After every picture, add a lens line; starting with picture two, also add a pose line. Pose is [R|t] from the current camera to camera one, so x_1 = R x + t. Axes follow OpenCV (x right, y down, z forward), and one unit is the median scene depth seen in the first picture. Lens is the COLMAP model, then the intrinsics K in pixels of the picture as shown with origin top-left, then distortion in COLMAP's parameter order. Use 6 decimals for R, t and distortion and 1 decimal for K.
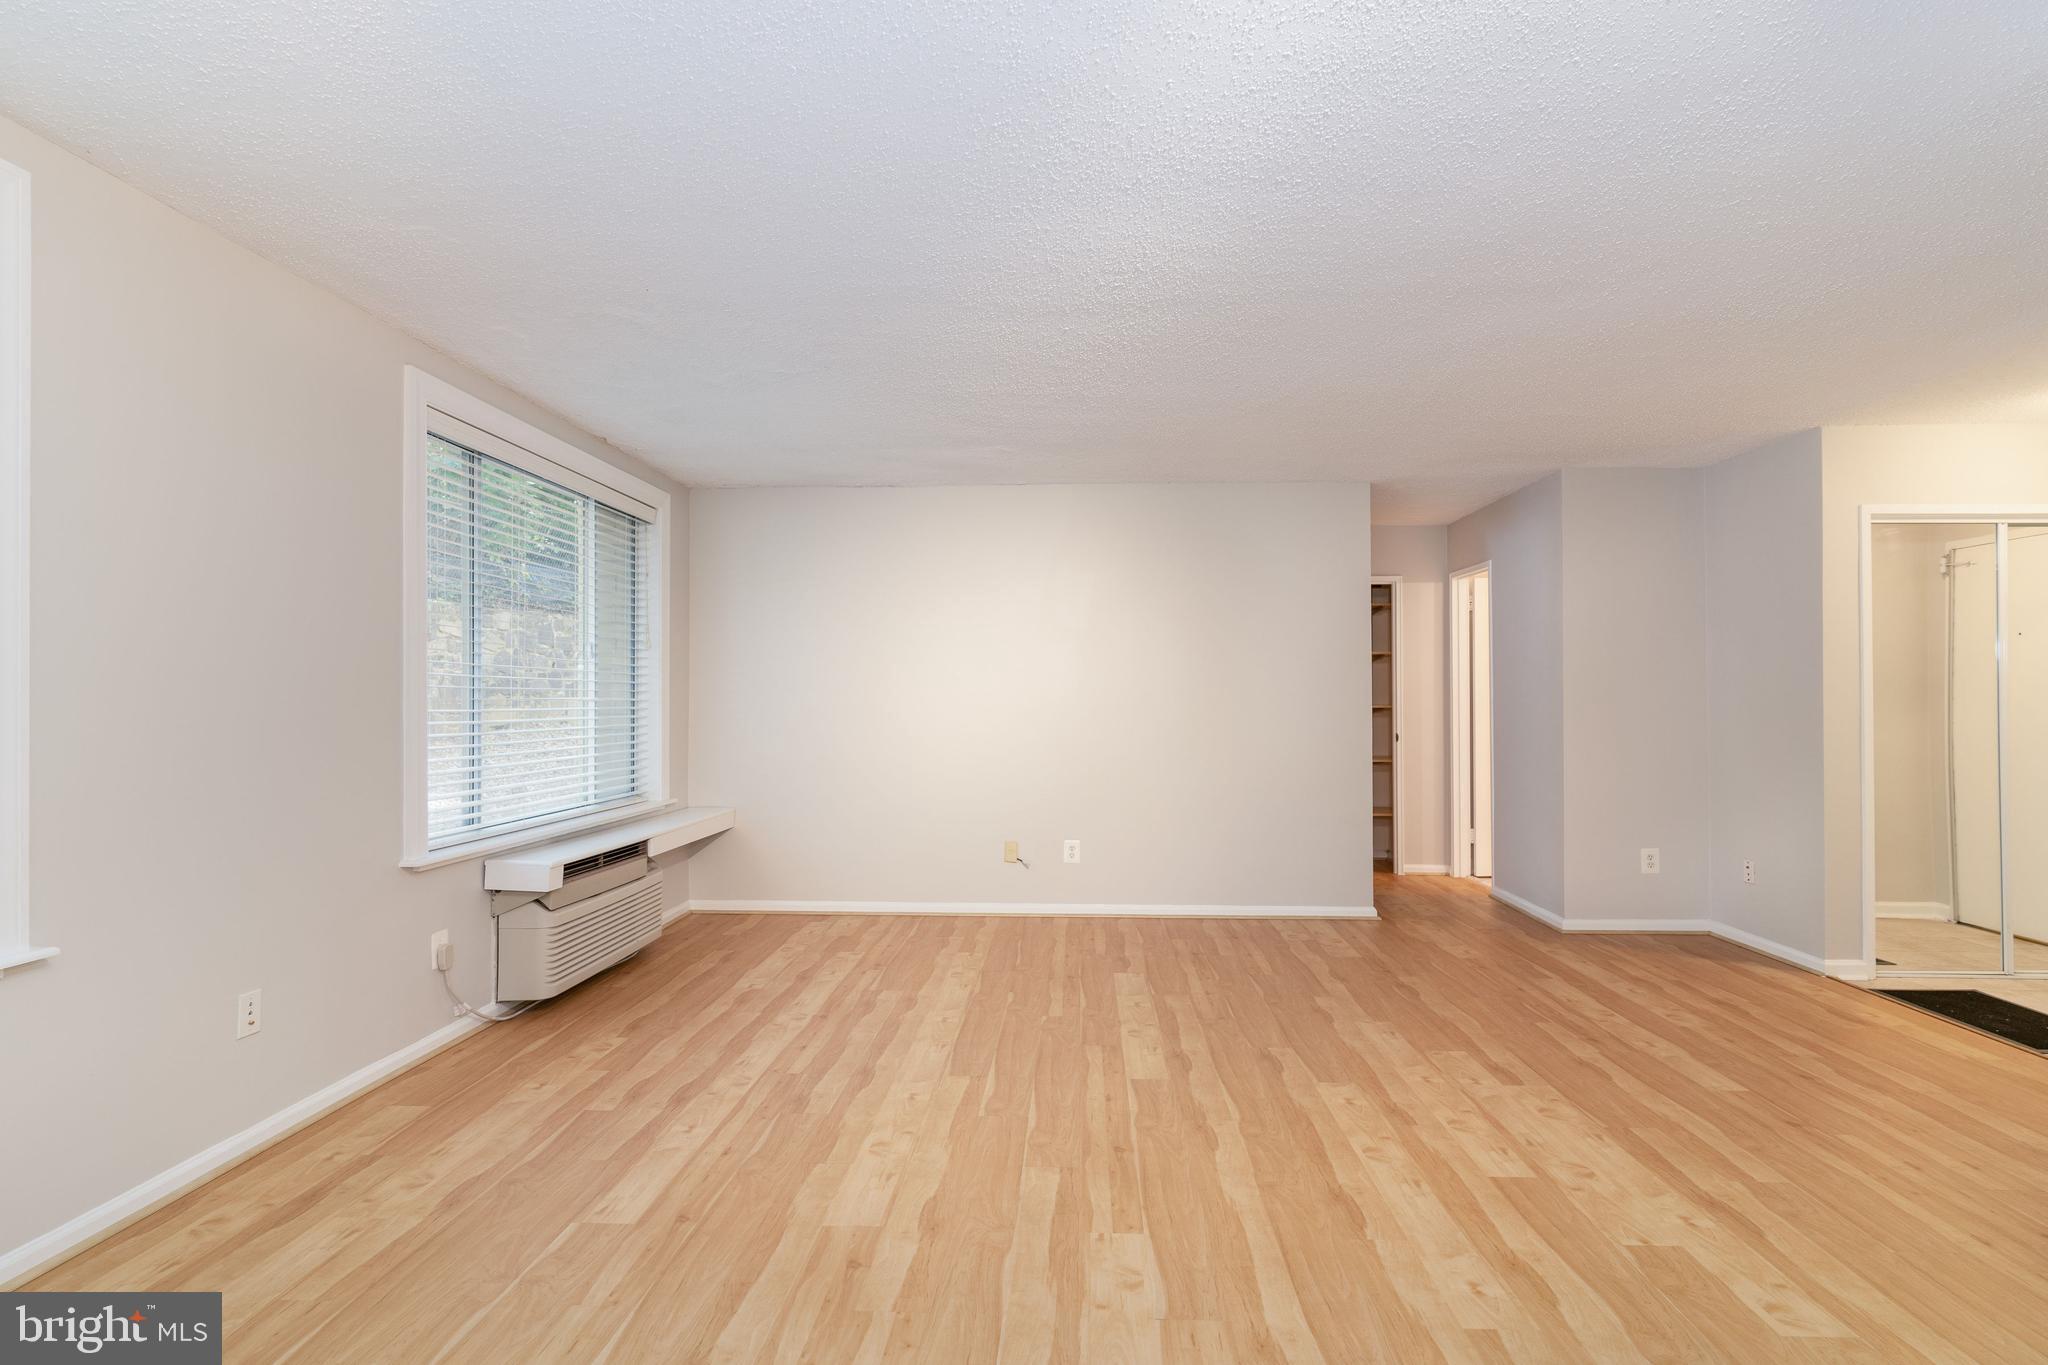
lens RADIAL K [[987.3, 0, 1027.4], [0, 987.3, 689.1], [0, 0, 1]] dist [0.013223, 0.001468]
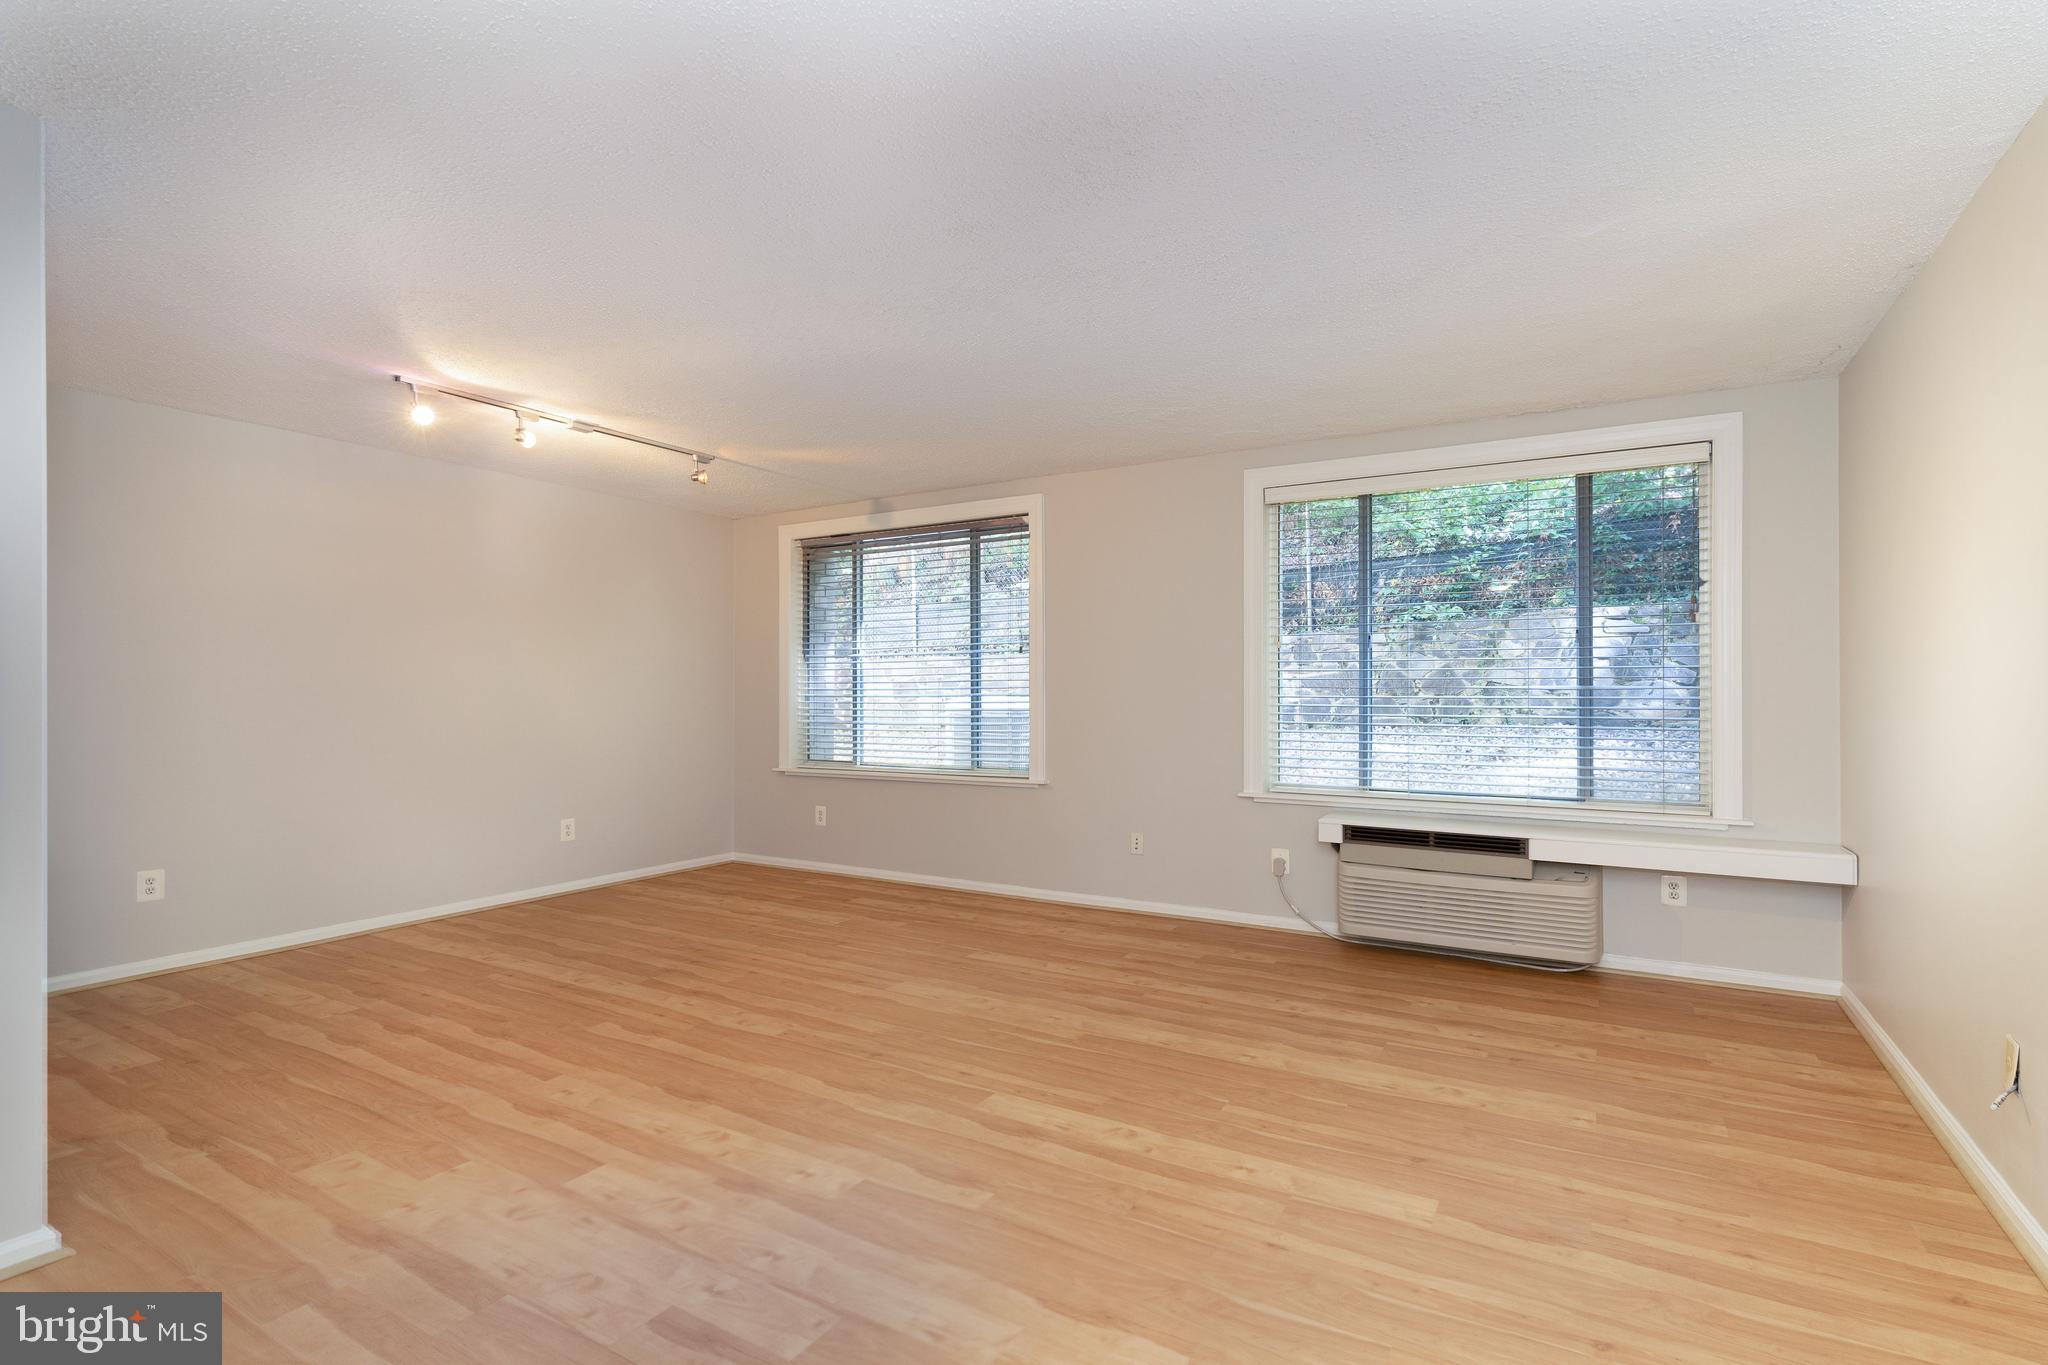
lens RADIAL K [[987.3, 0, 1037.4], [0, 987.3, 690.6], [0, 0, 1]] dist [0.013223, 0.001468]
pose [[-0.466801, 0.000203, -0.884362, 1.045799], [0.014117, 0.999874, -0.007222, 0.025313], [0.884250, -0.015855, -0.466745, 1.696428]]
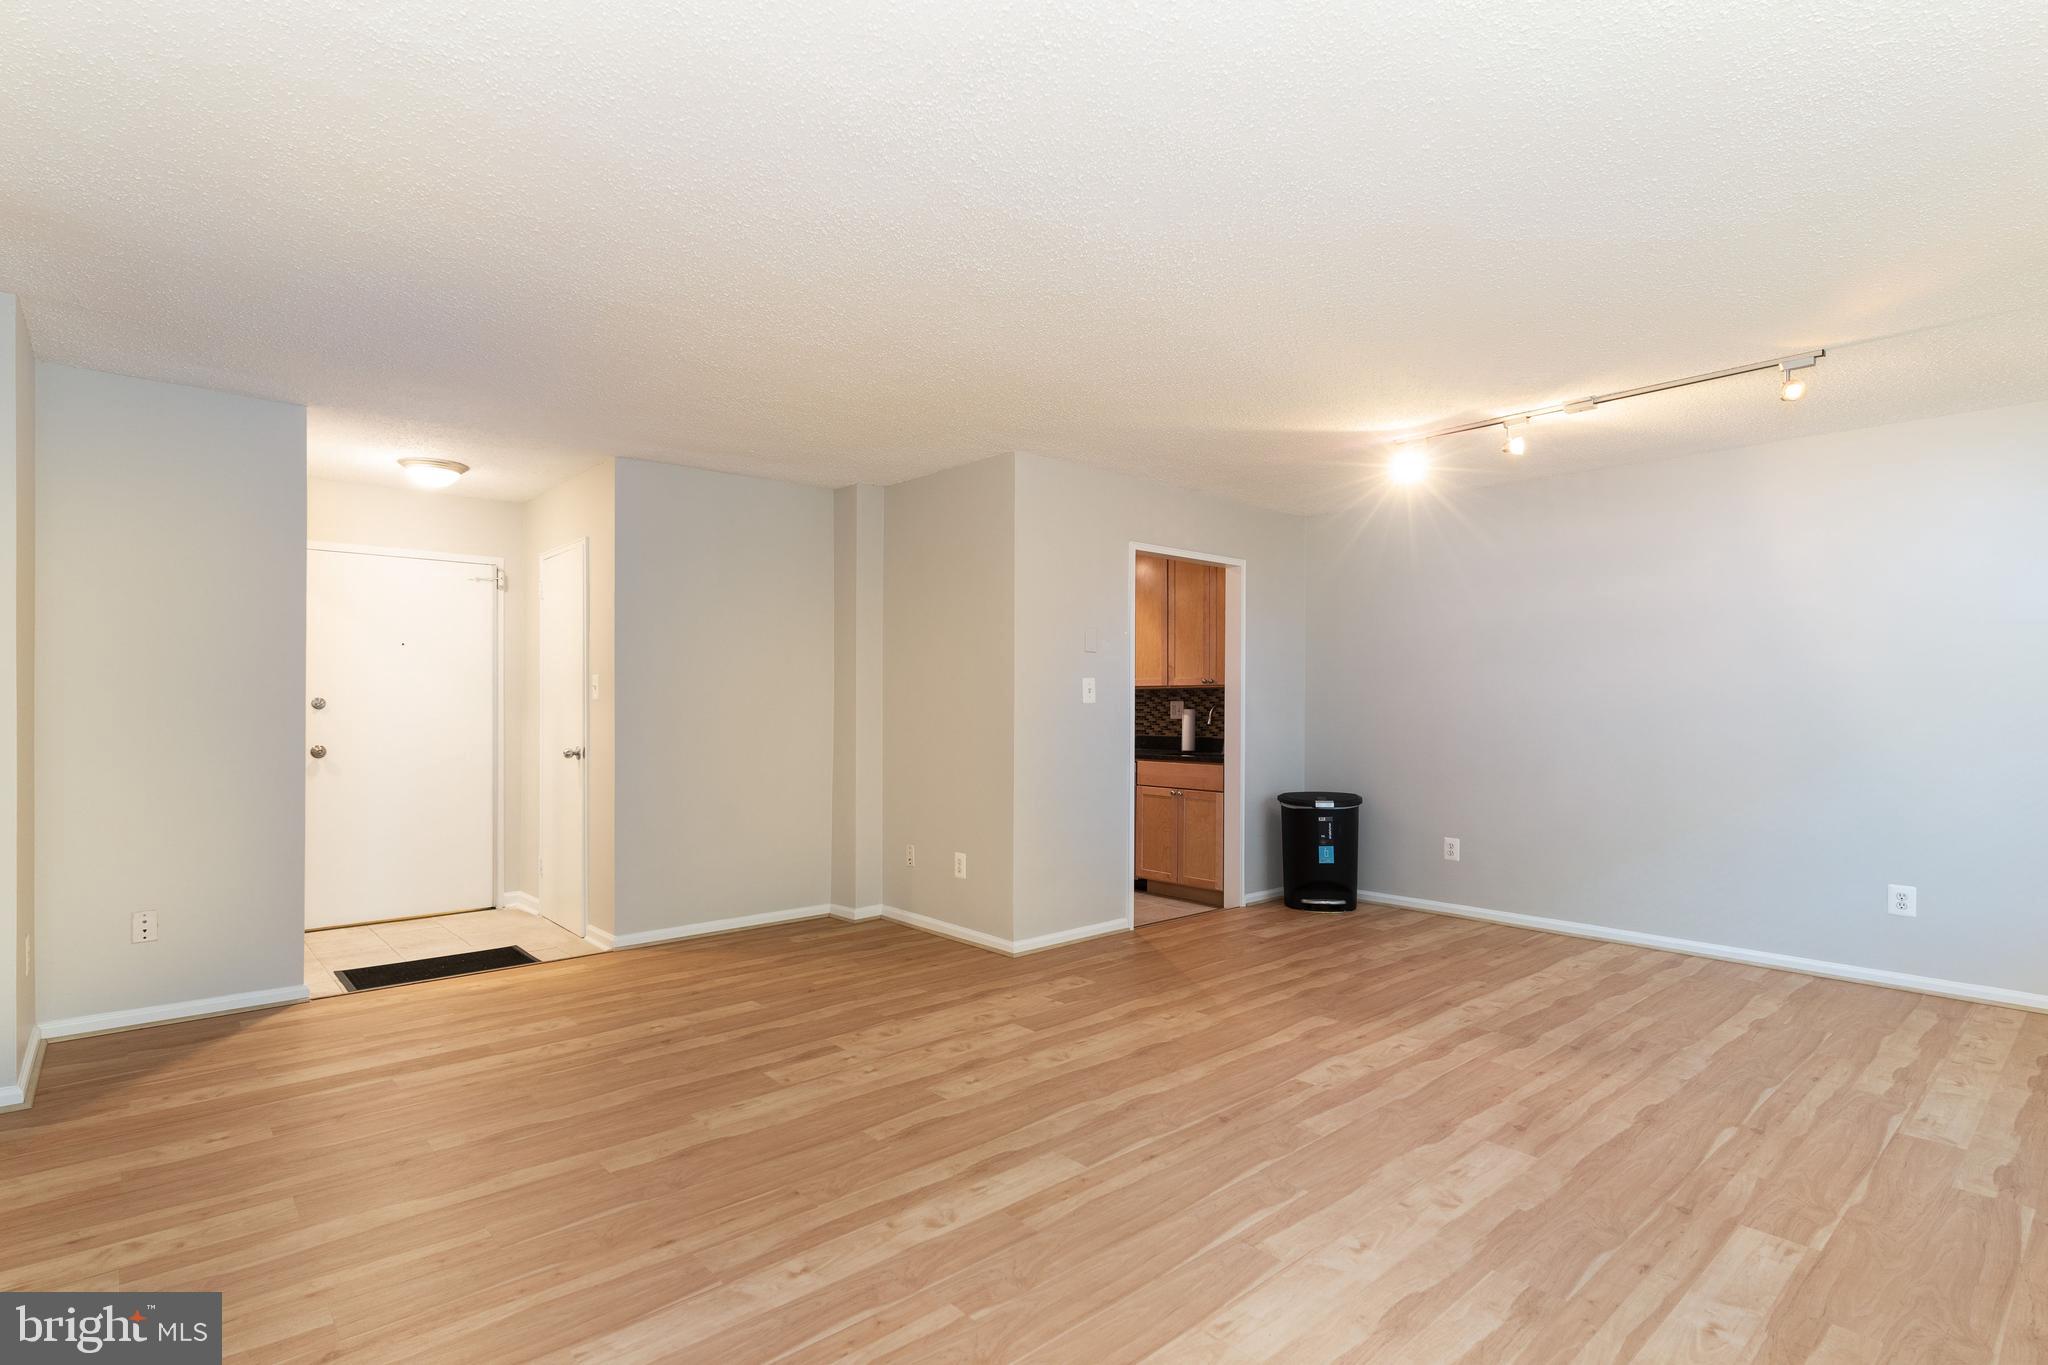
lens RADIAL K [[987.3, 0, 1019.4], [0, 987.3, 693.1], [0, 0, 1]] dist [0.013223, 0.001468]
pose [[-0.696583, 0.007948, 0.717432, -0.511859], [-0.010470, 0.999720, -0.021242, 0.024819], [-0.717400, -0.022308, -0.696304, 1.857193]]
